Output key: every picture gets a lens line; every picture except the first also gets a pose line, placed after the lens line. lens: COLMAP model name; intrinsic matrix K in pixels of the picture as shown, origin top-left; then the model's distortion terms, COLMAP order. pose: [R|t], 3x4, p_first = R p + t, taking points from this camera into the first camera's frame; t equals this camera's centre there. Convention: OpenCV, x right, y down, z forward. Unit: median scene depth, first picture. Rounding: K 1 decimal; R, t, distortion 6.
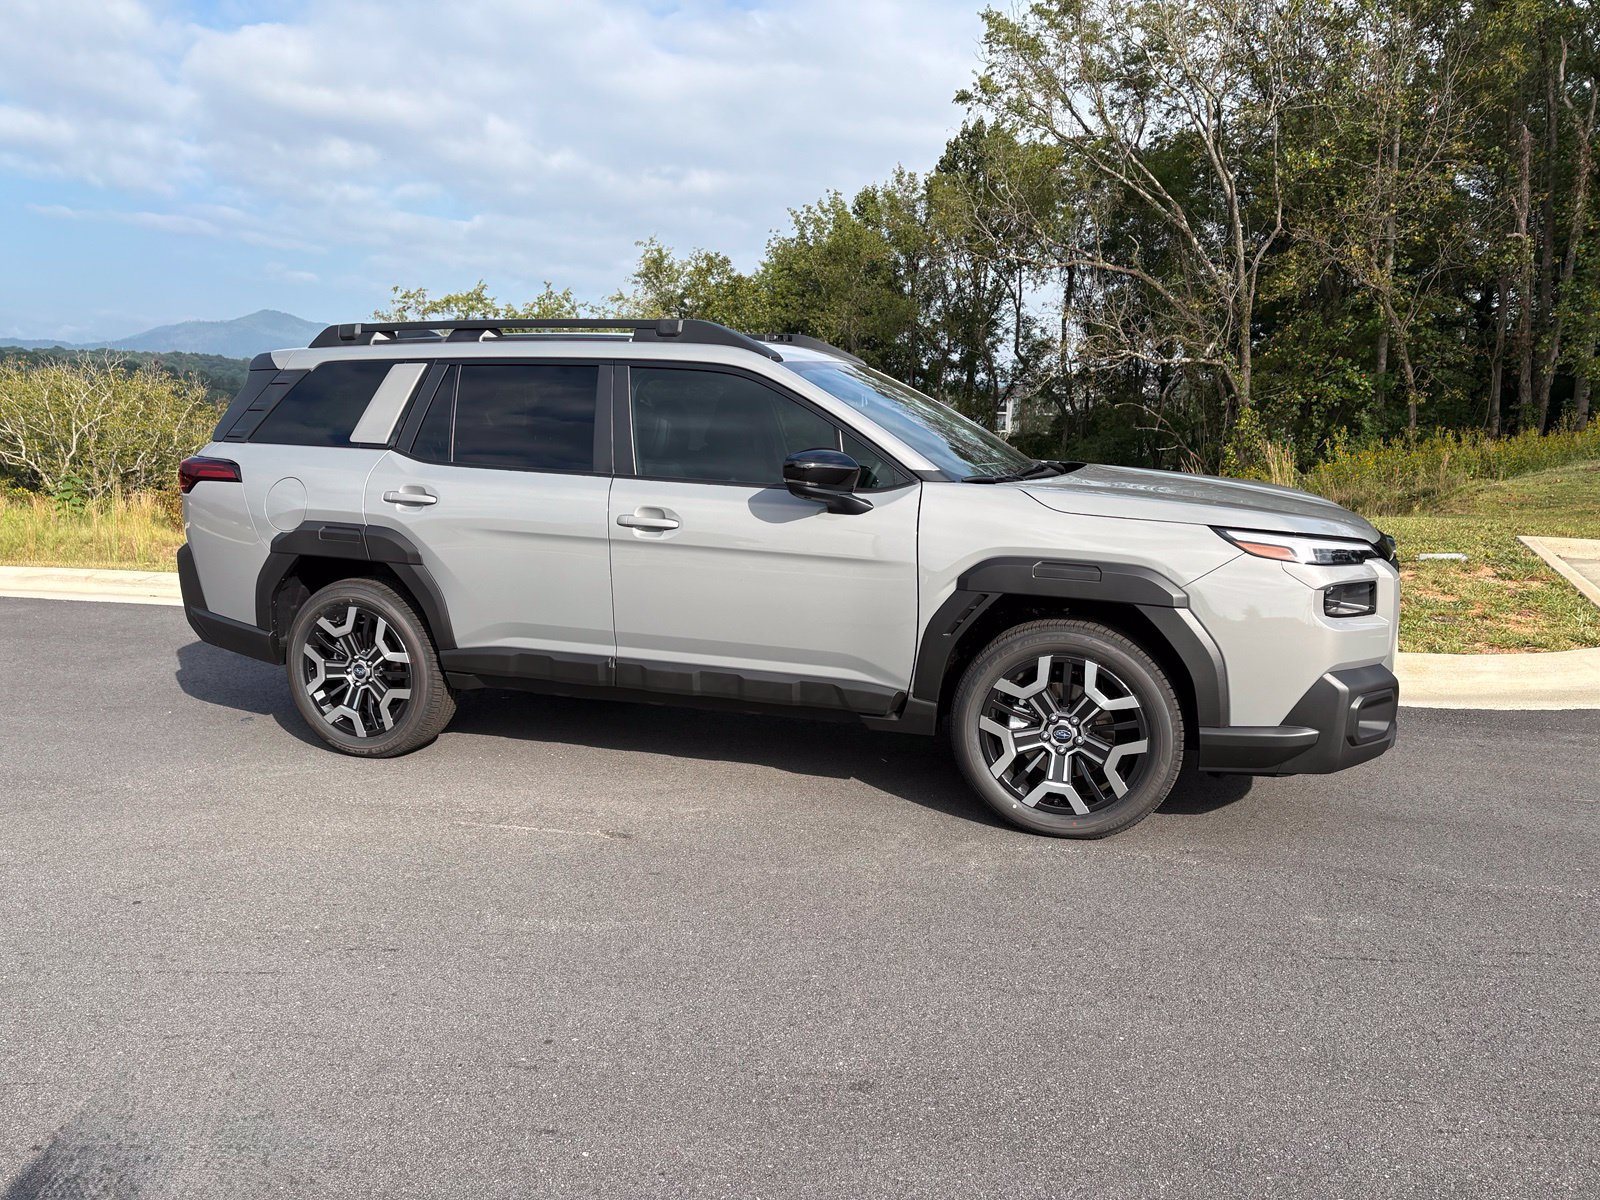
lens RADIAL K [[1235.1, 0, 810.5], [0, 1235.1, 599.5], [0, 0, 1]] dist [0.072197, -0.090320]
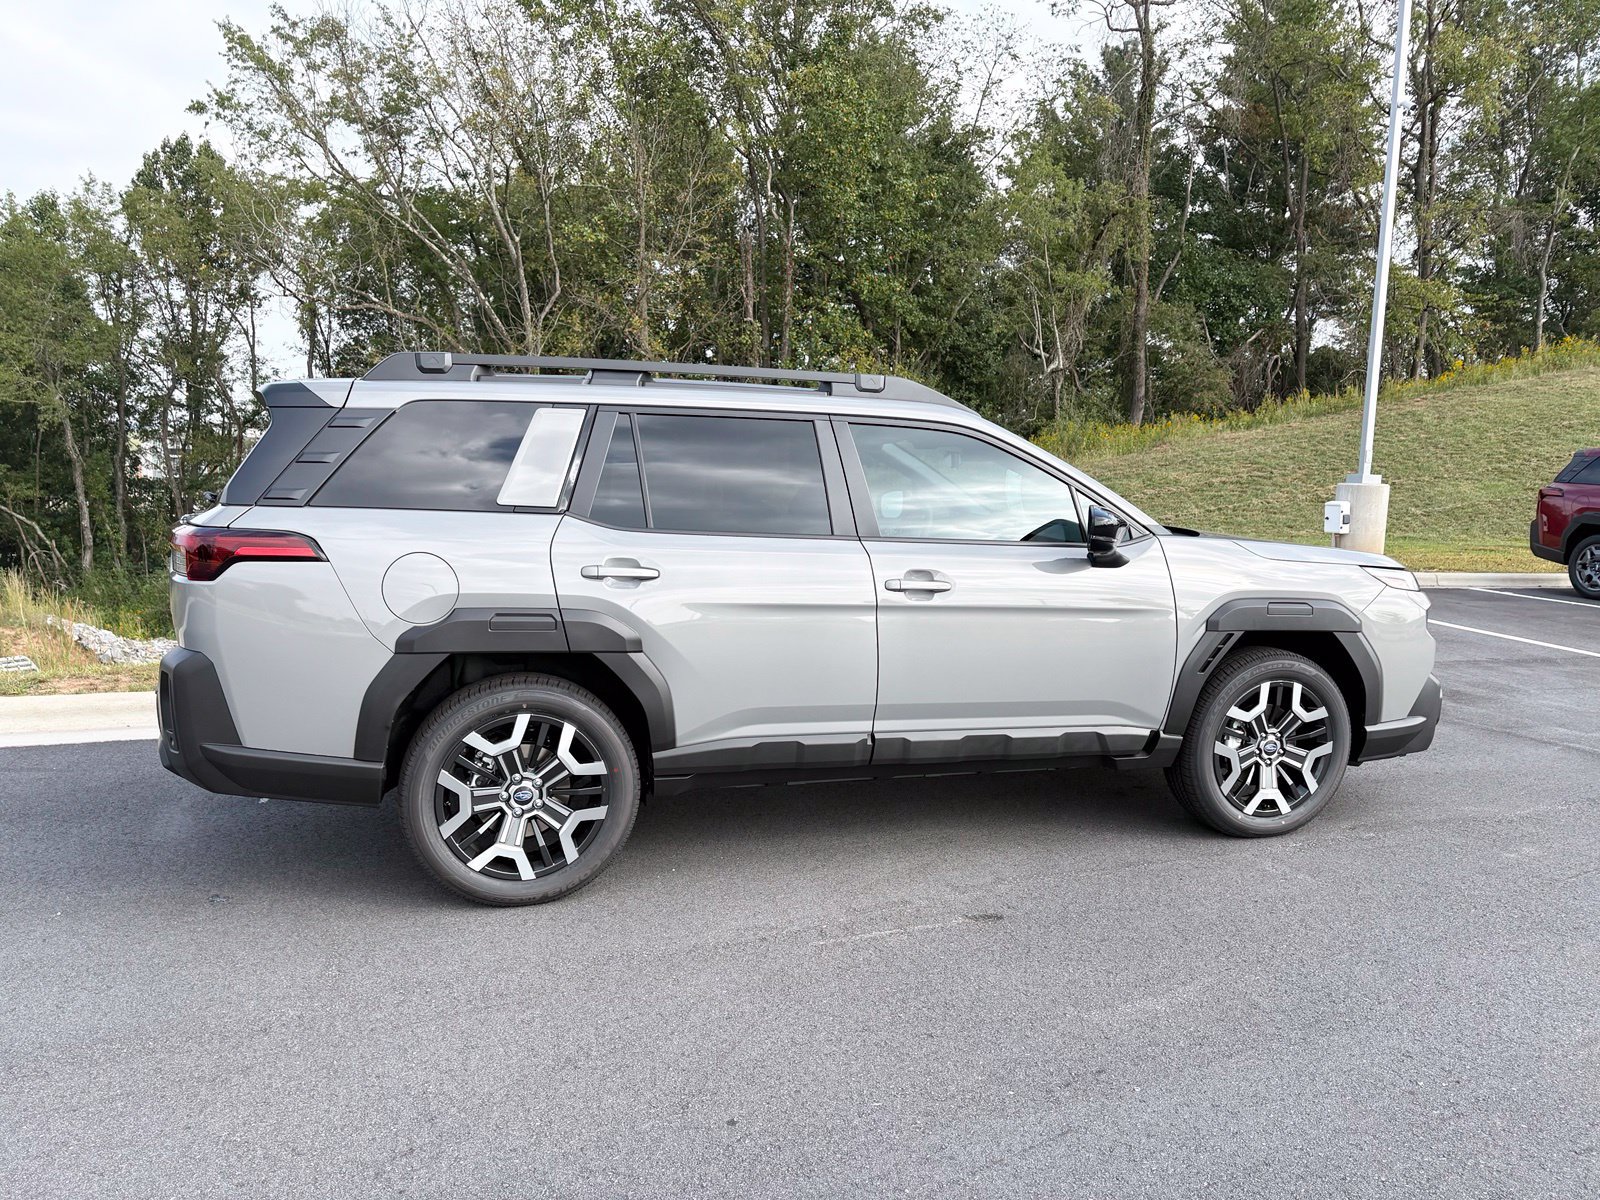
lens RADIAL K [[1235.1, 0, 810.5], [0, 1235.1, 599.5], [0, 0, 1]] dist [0.072197, -0.090320]
pose [[0.792771, -0.055974, 0.606944, -0.689993], [0.079437, 0.996770, -0.011833, -0.042062], [-0.604322, 0.057594, 0.794656, 0.262814]]
